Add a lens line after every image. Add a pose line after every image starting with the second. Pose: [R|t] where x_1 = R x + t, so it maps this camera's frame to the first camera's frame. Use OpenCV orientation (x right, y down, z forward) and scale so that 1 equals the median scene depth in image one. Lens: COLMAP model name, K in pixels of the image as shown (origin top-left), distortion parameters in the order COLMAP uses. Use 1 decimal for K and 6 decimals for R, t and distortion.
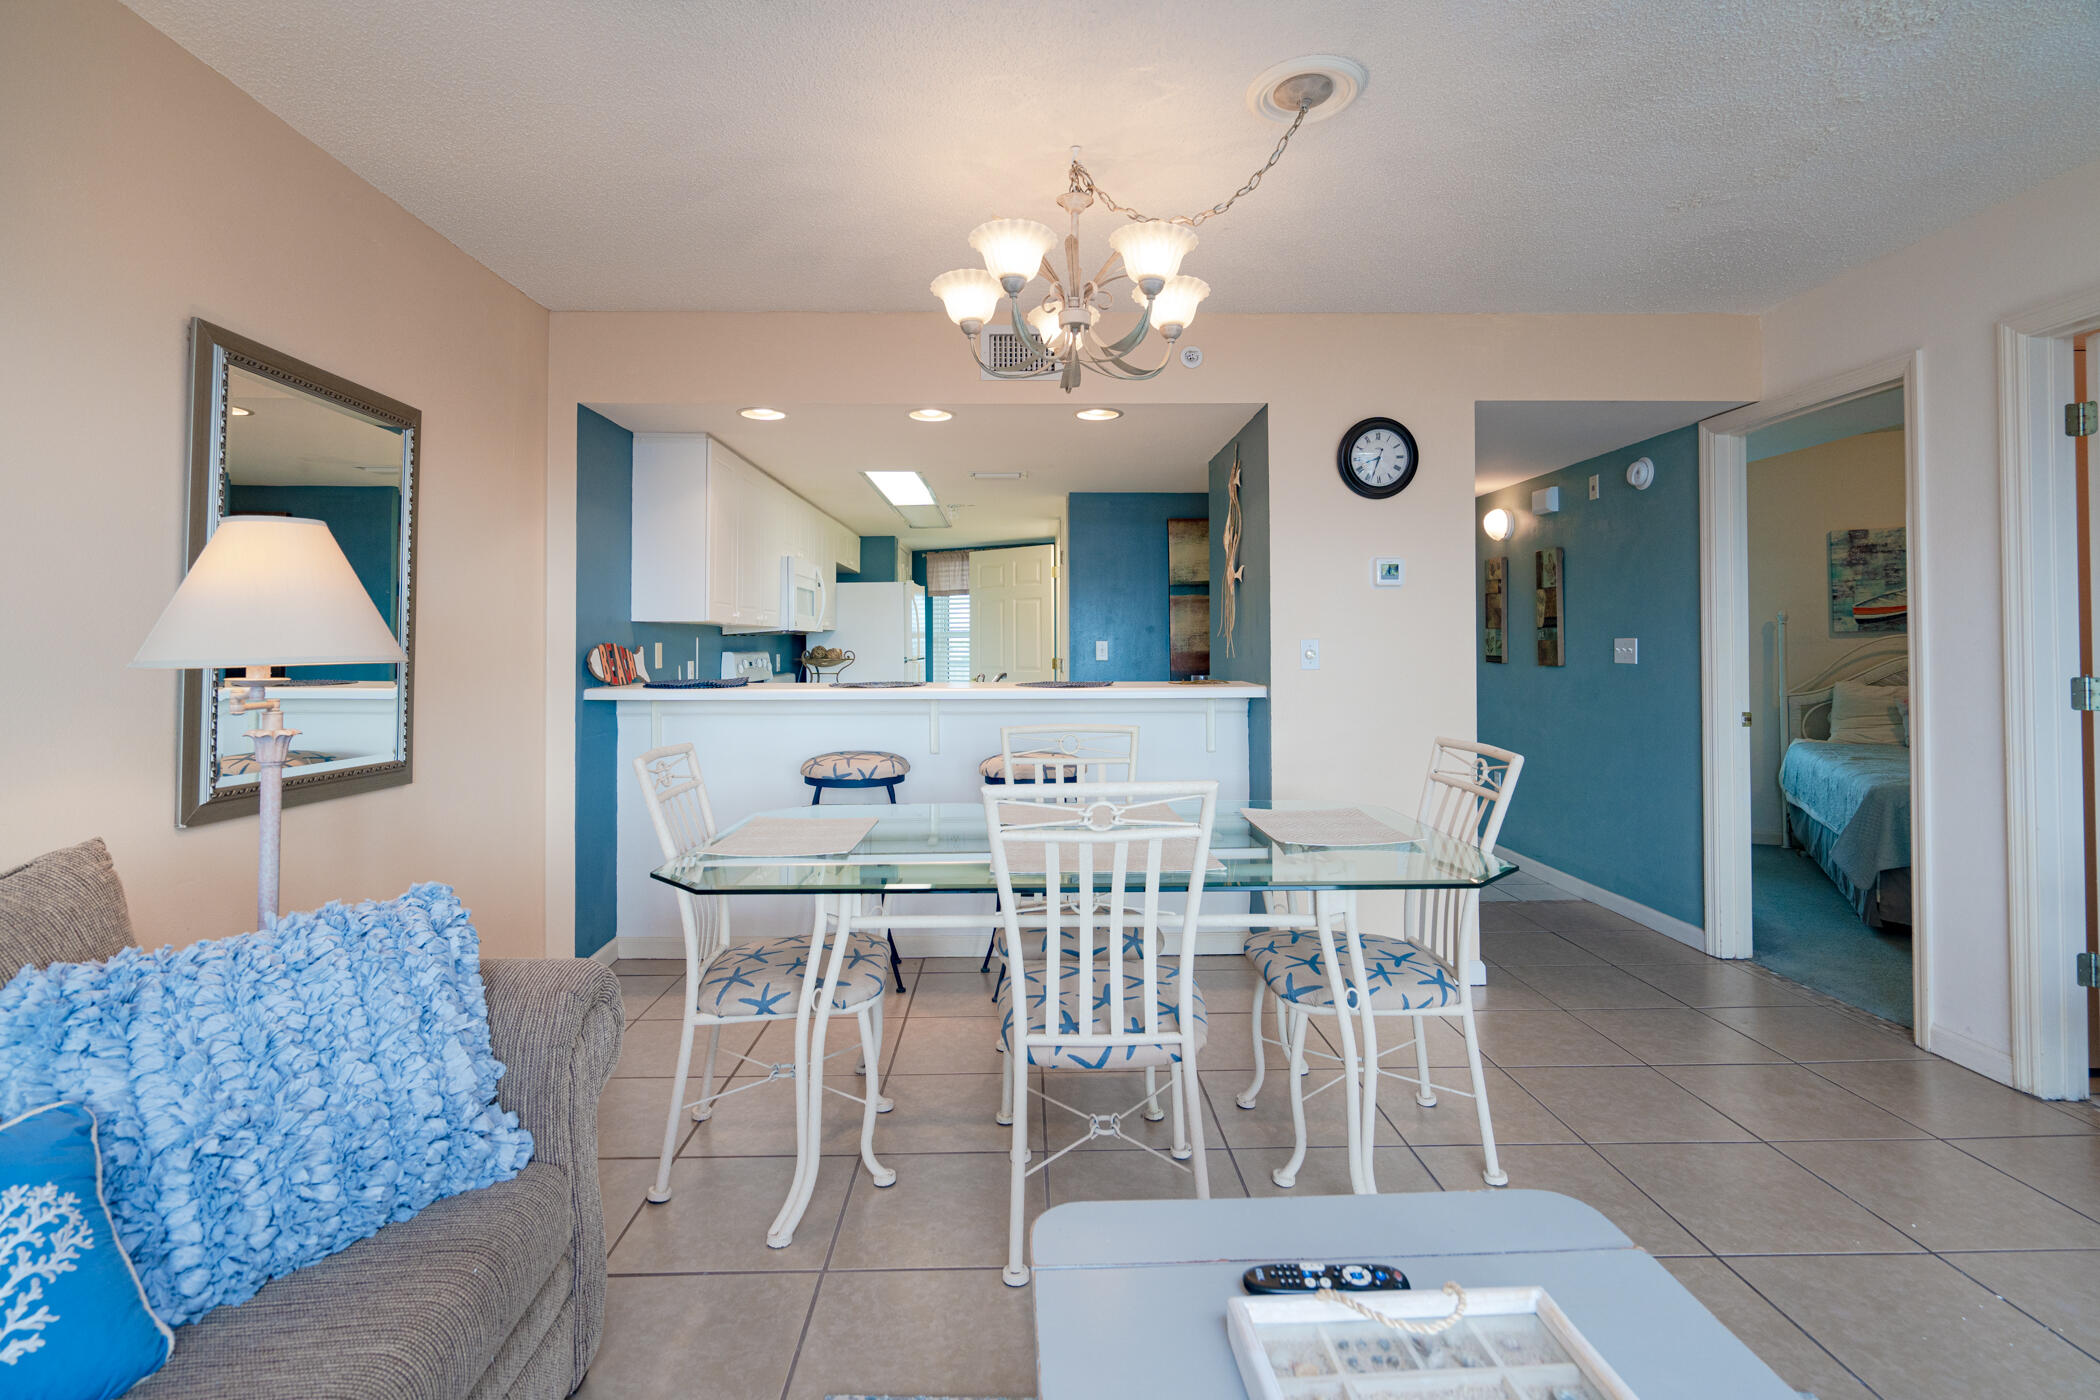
lens RADIAL K [[974.6, 0, 1040.4], [0, 974.6, 629.4], [0, 0, 1]] dist [-0.001003, 0.000210]
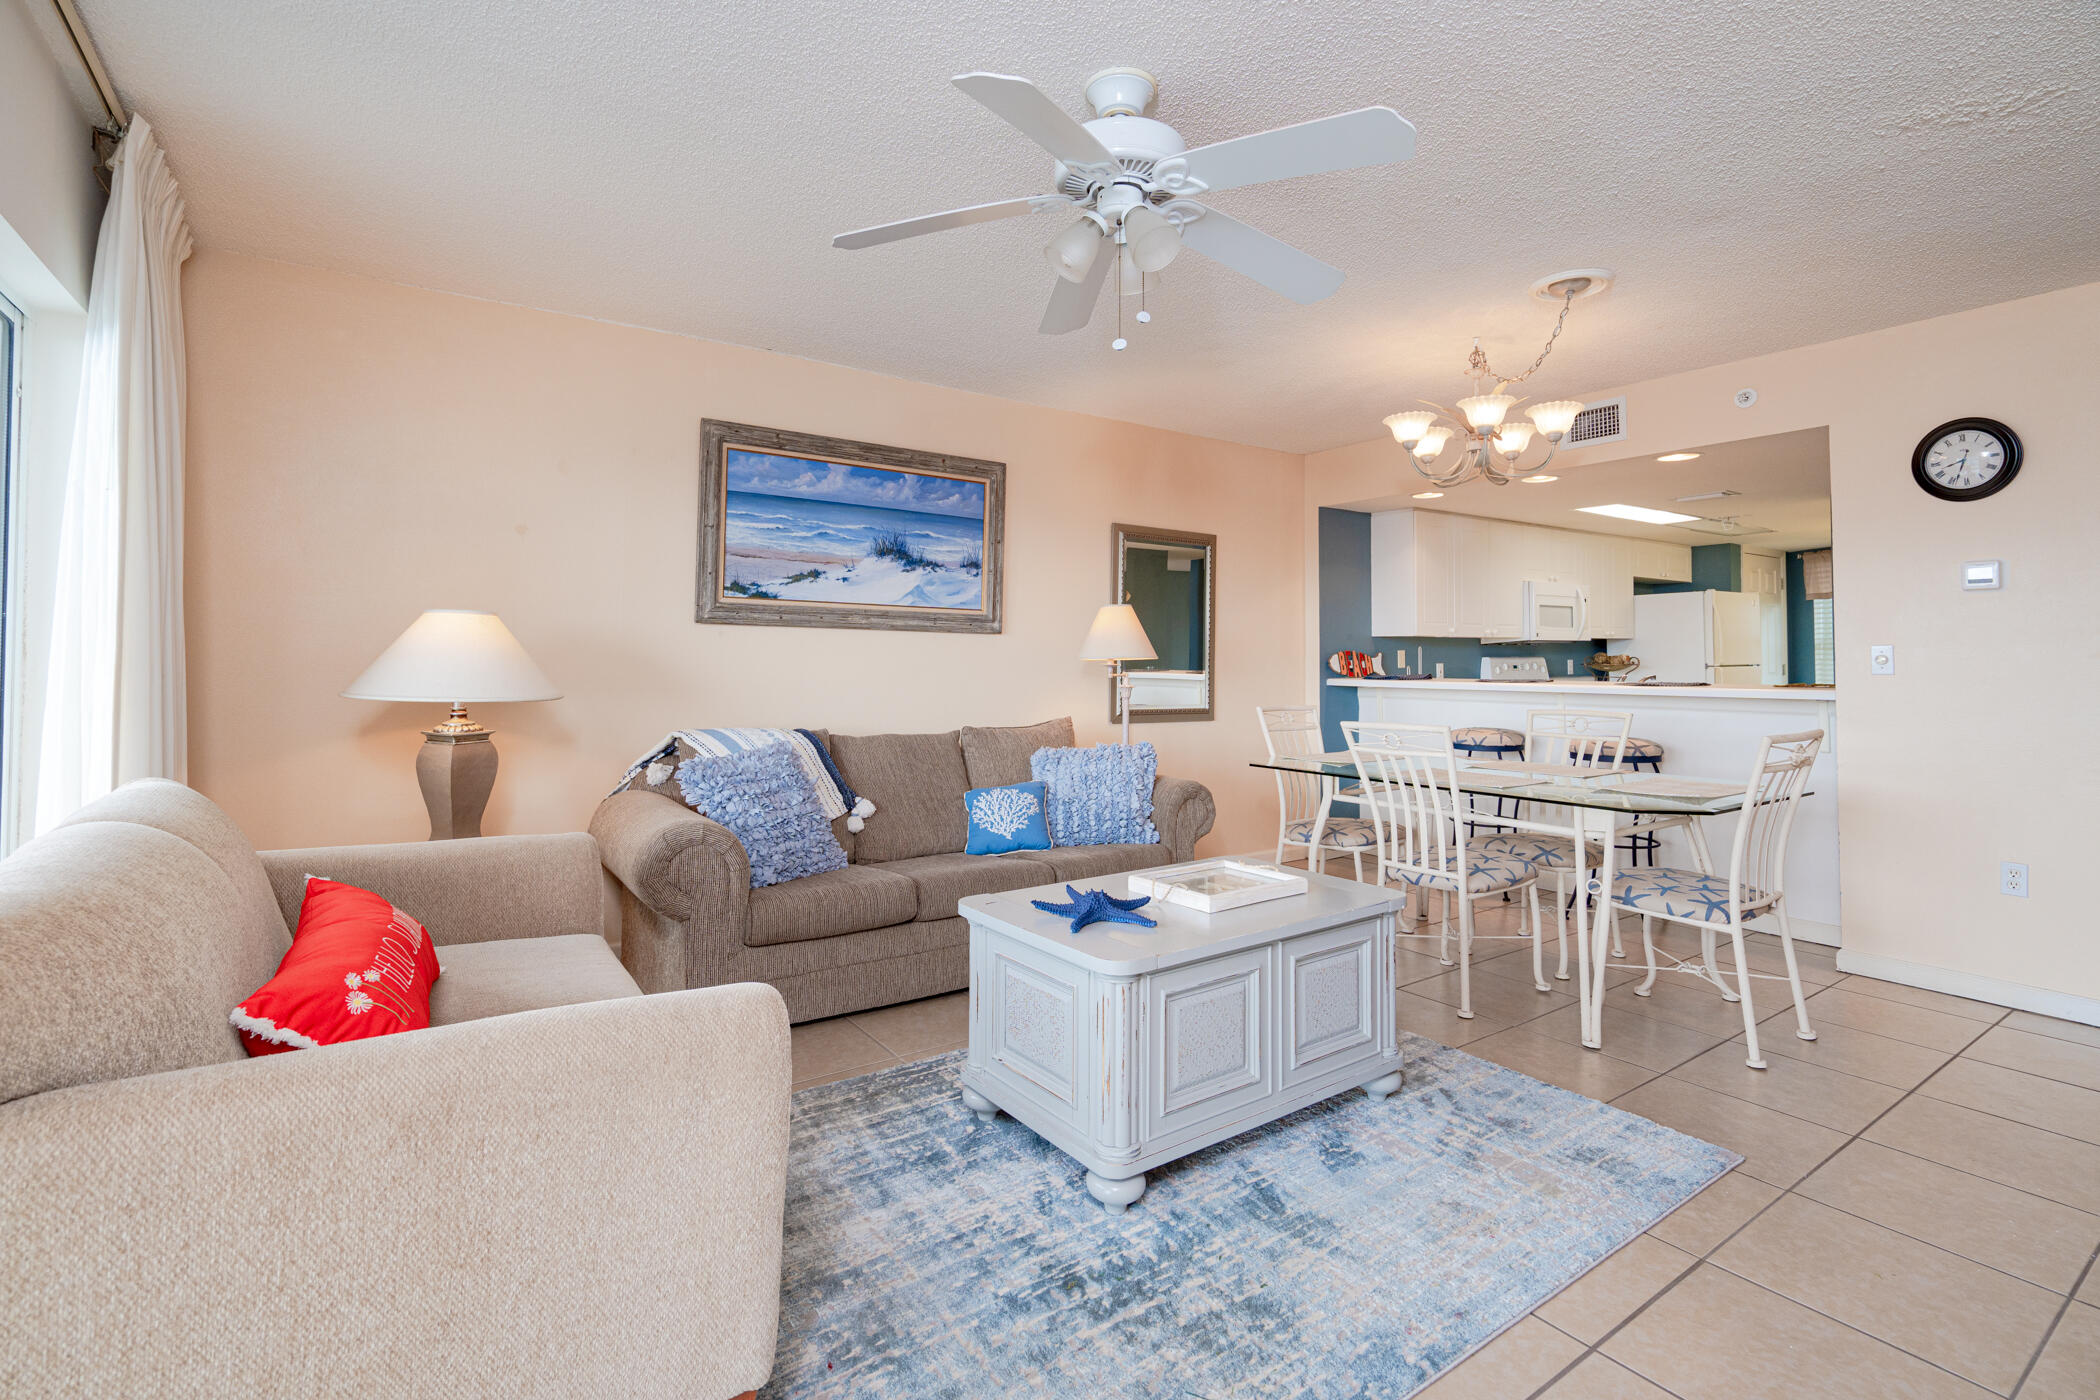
lens RADIAL K [[966.4, 0, 1044.3], [0, 966.4, 636.1], [0, 0, 1]] dist [0.001249, 0.000459]
pose [[0.552136, -0.015140, -0.833617, 0.638503], [0.014698, 0.999856, -0.008424, -0.004163], [0.833625, -0.007602, 0.552279, -0.306357]]
